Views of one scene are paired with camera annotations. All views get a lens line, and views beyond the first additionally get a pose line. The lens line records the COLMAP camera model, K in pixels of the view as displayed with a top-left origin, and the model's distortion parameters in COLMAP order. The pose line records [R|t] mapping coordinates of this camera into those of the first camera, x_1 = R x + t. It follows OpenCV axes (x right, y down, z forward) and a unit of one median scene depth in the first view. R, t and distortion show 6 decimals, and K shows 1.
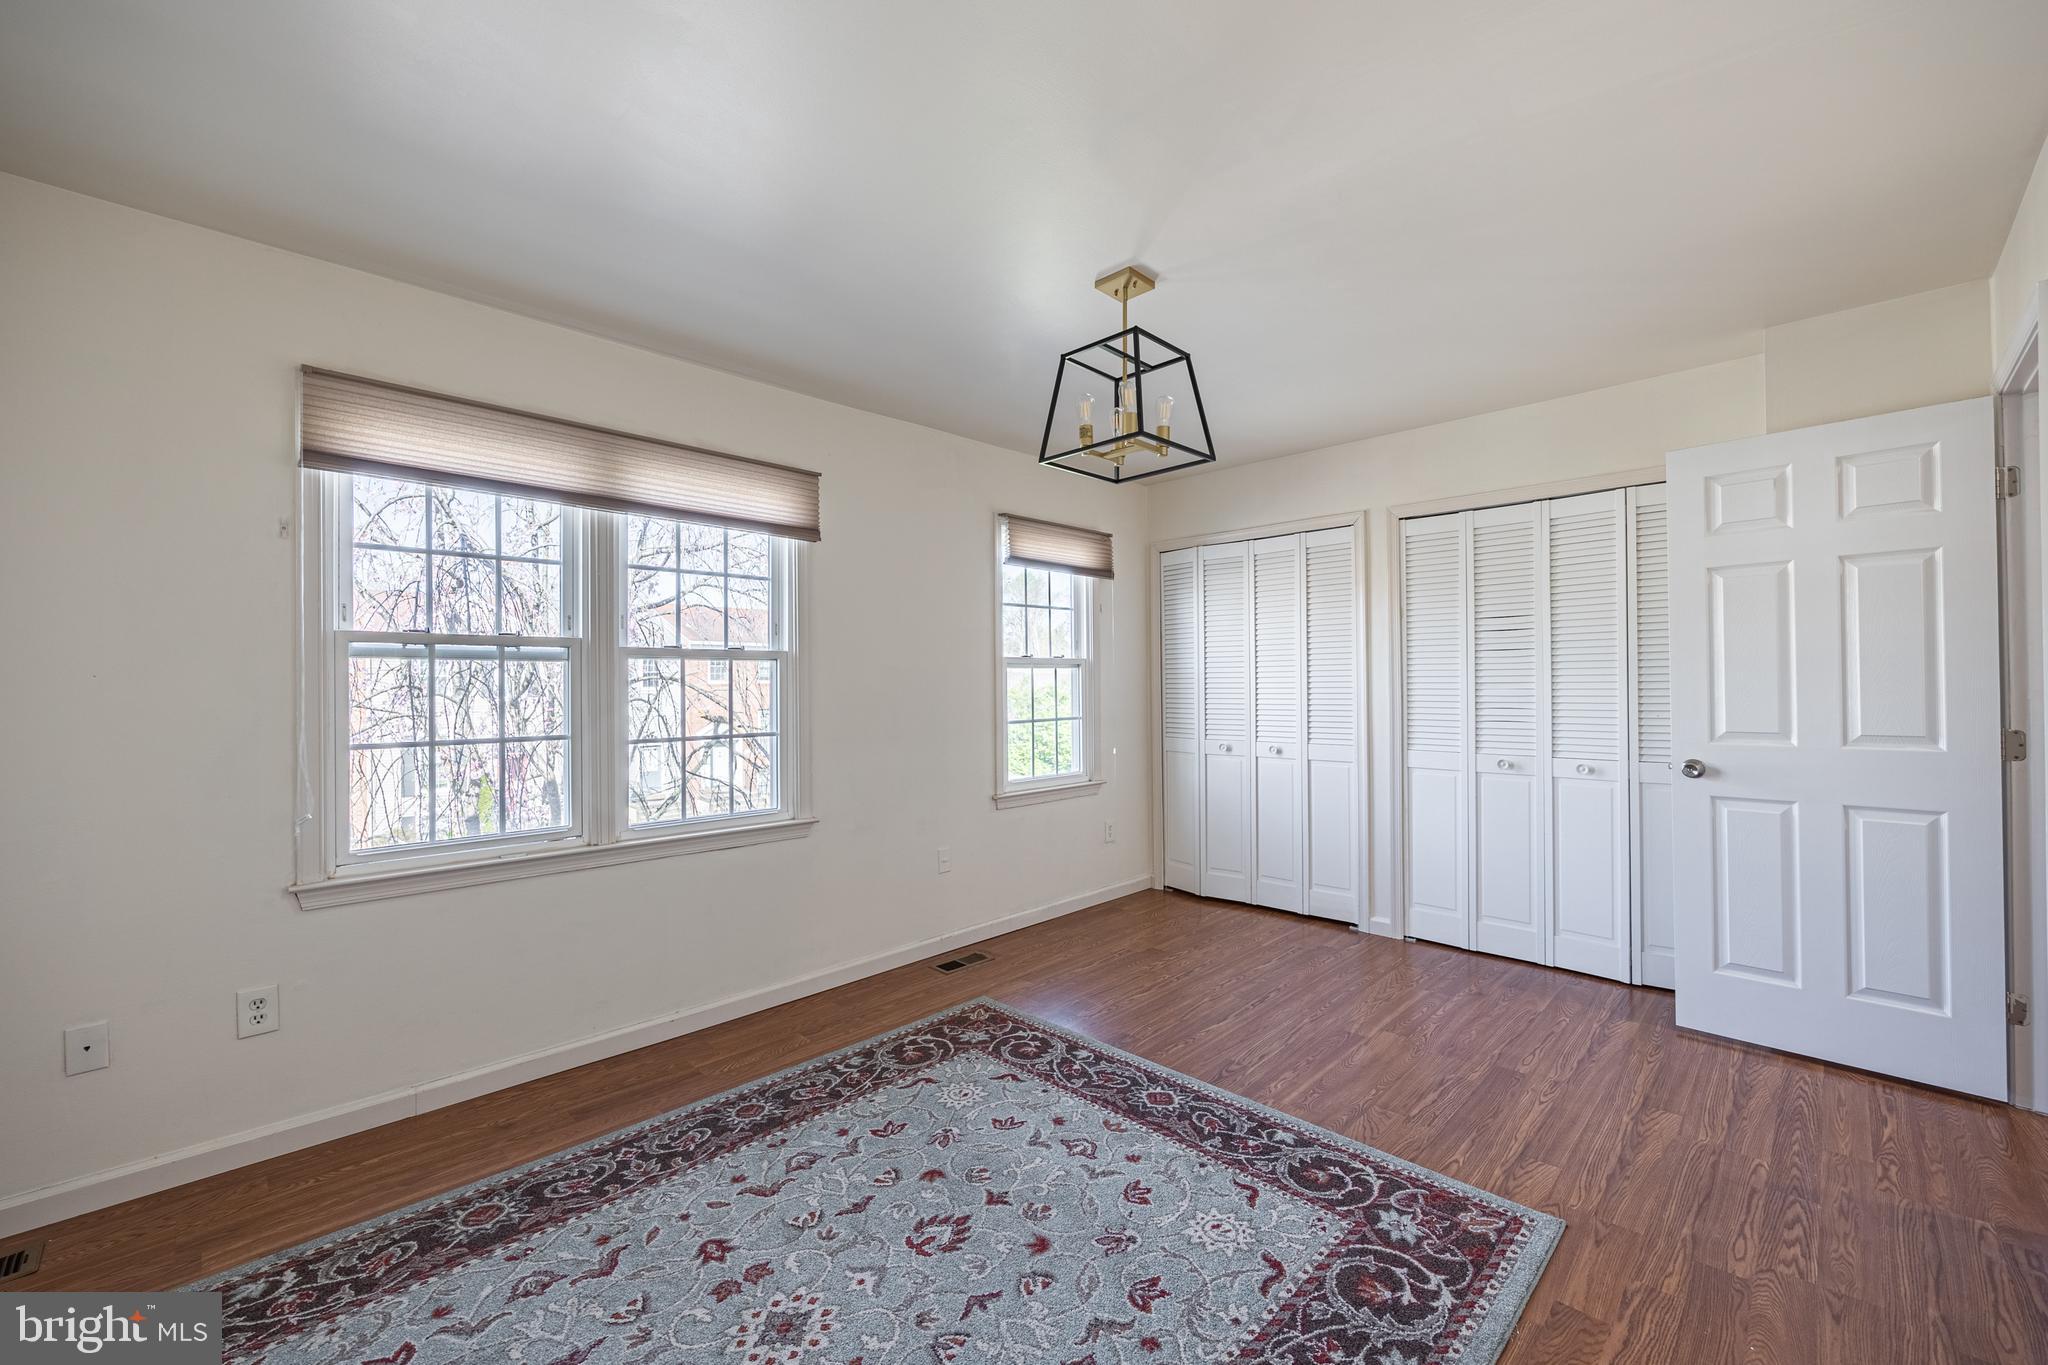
lens RADIAL K [[817.1, 0, 1024.1], [0, 817.1, 684.9], [0, 0, 1]] dist [-0.002279, -0.000187]
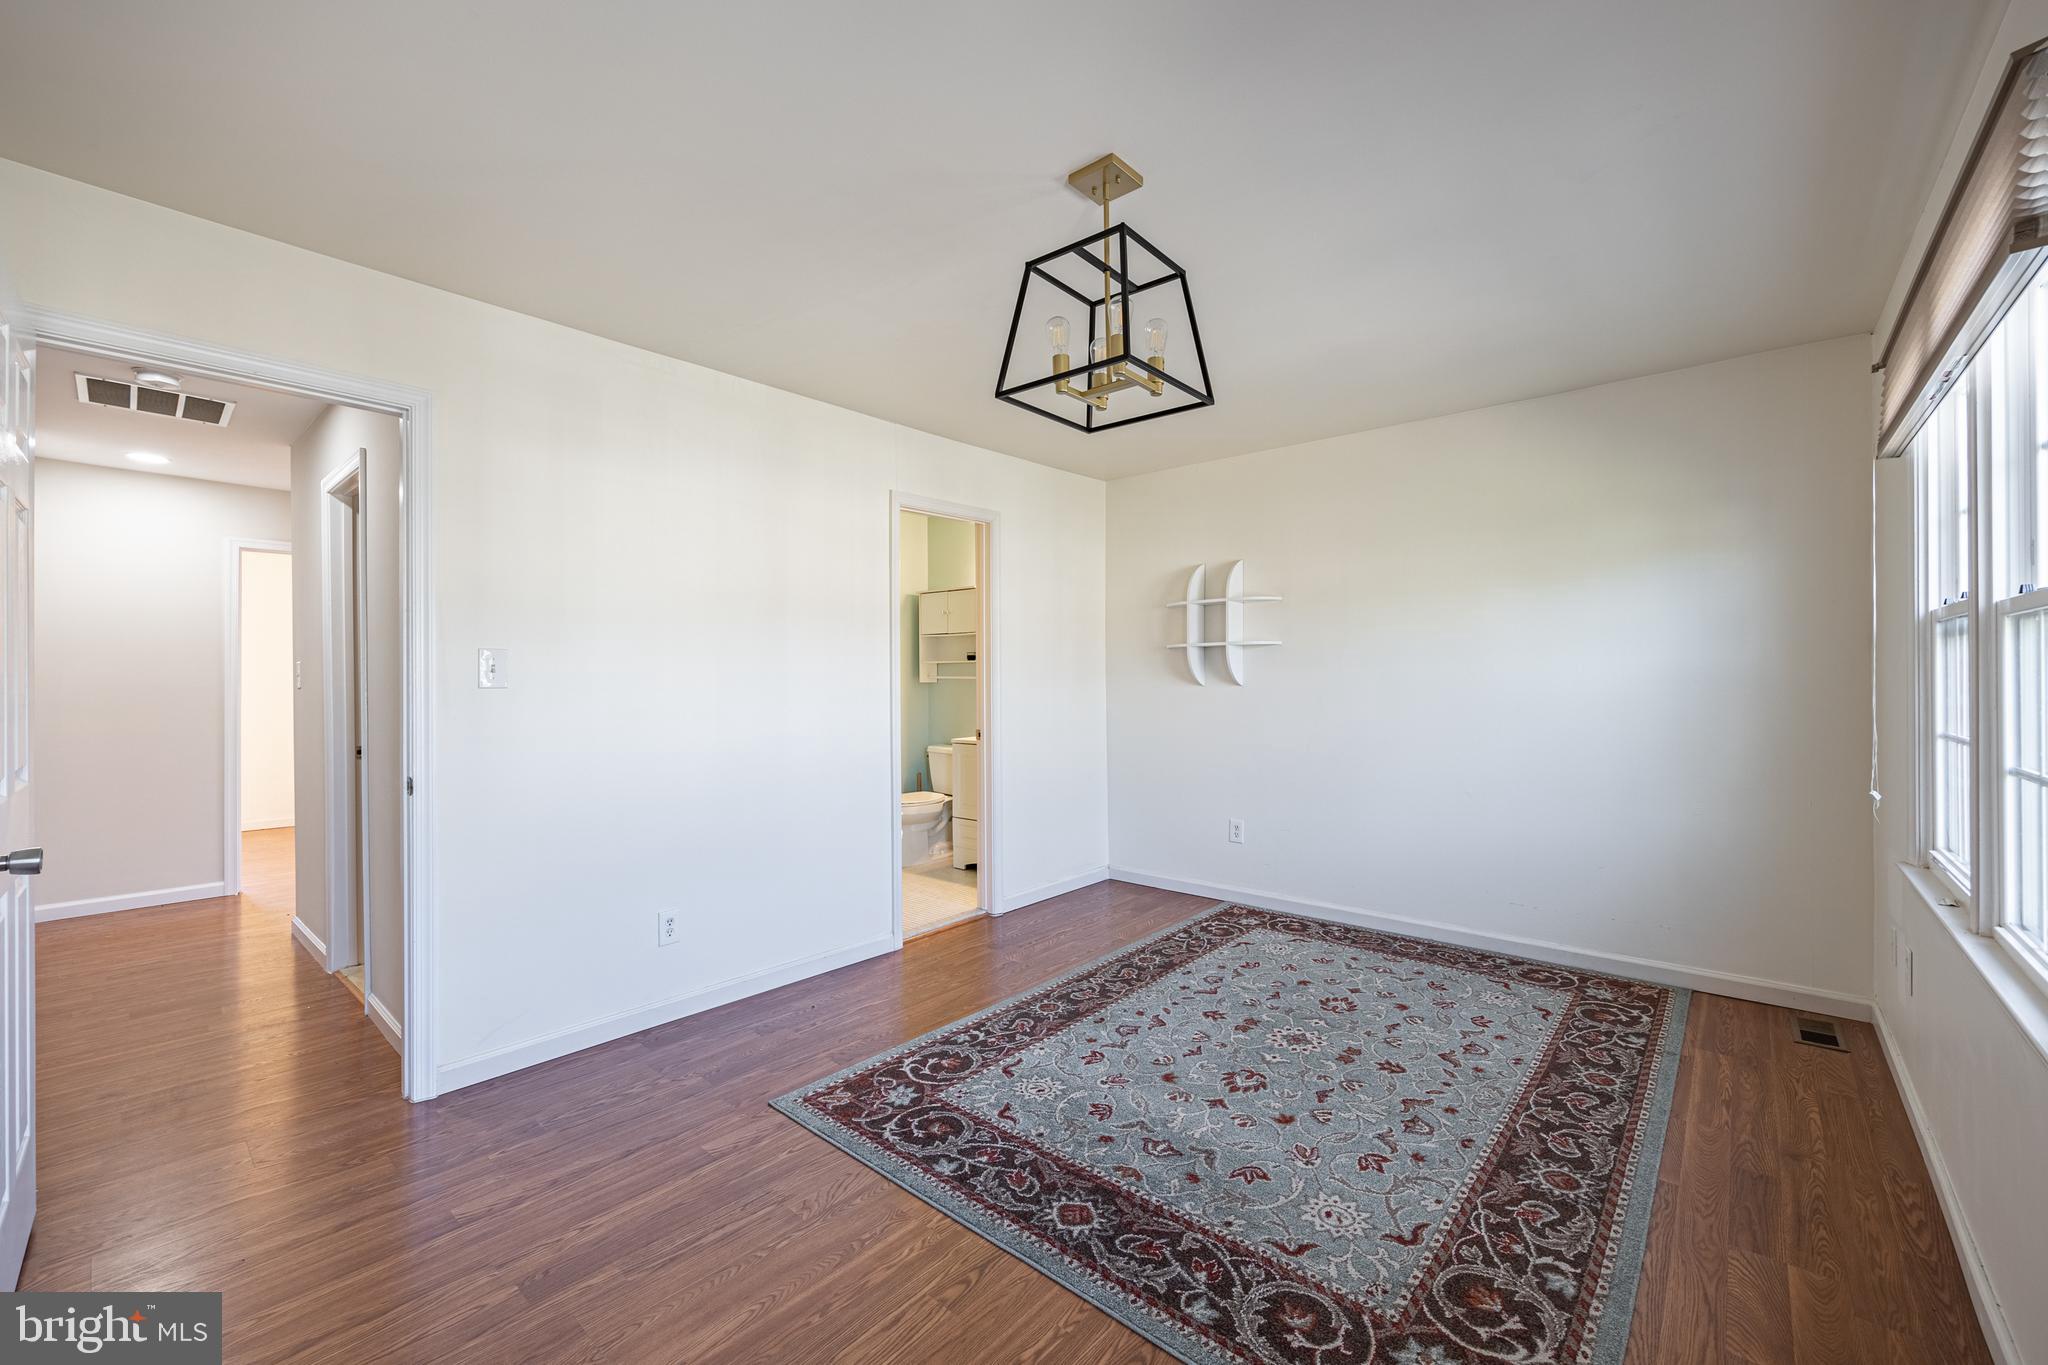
lens RADIAL K [[817.1, 0, 1024.7], [0, 817.1, 679.0], [0, 0, 1]] dist [-0.002279, -0.000187]
pose [[-0.997887, 0.014637, -0.063301, 0.286008], [0.014532, 0.999892, 0.002119, -0.003771], [0.063325, 0.001195, -0.997992, 1.975703]]
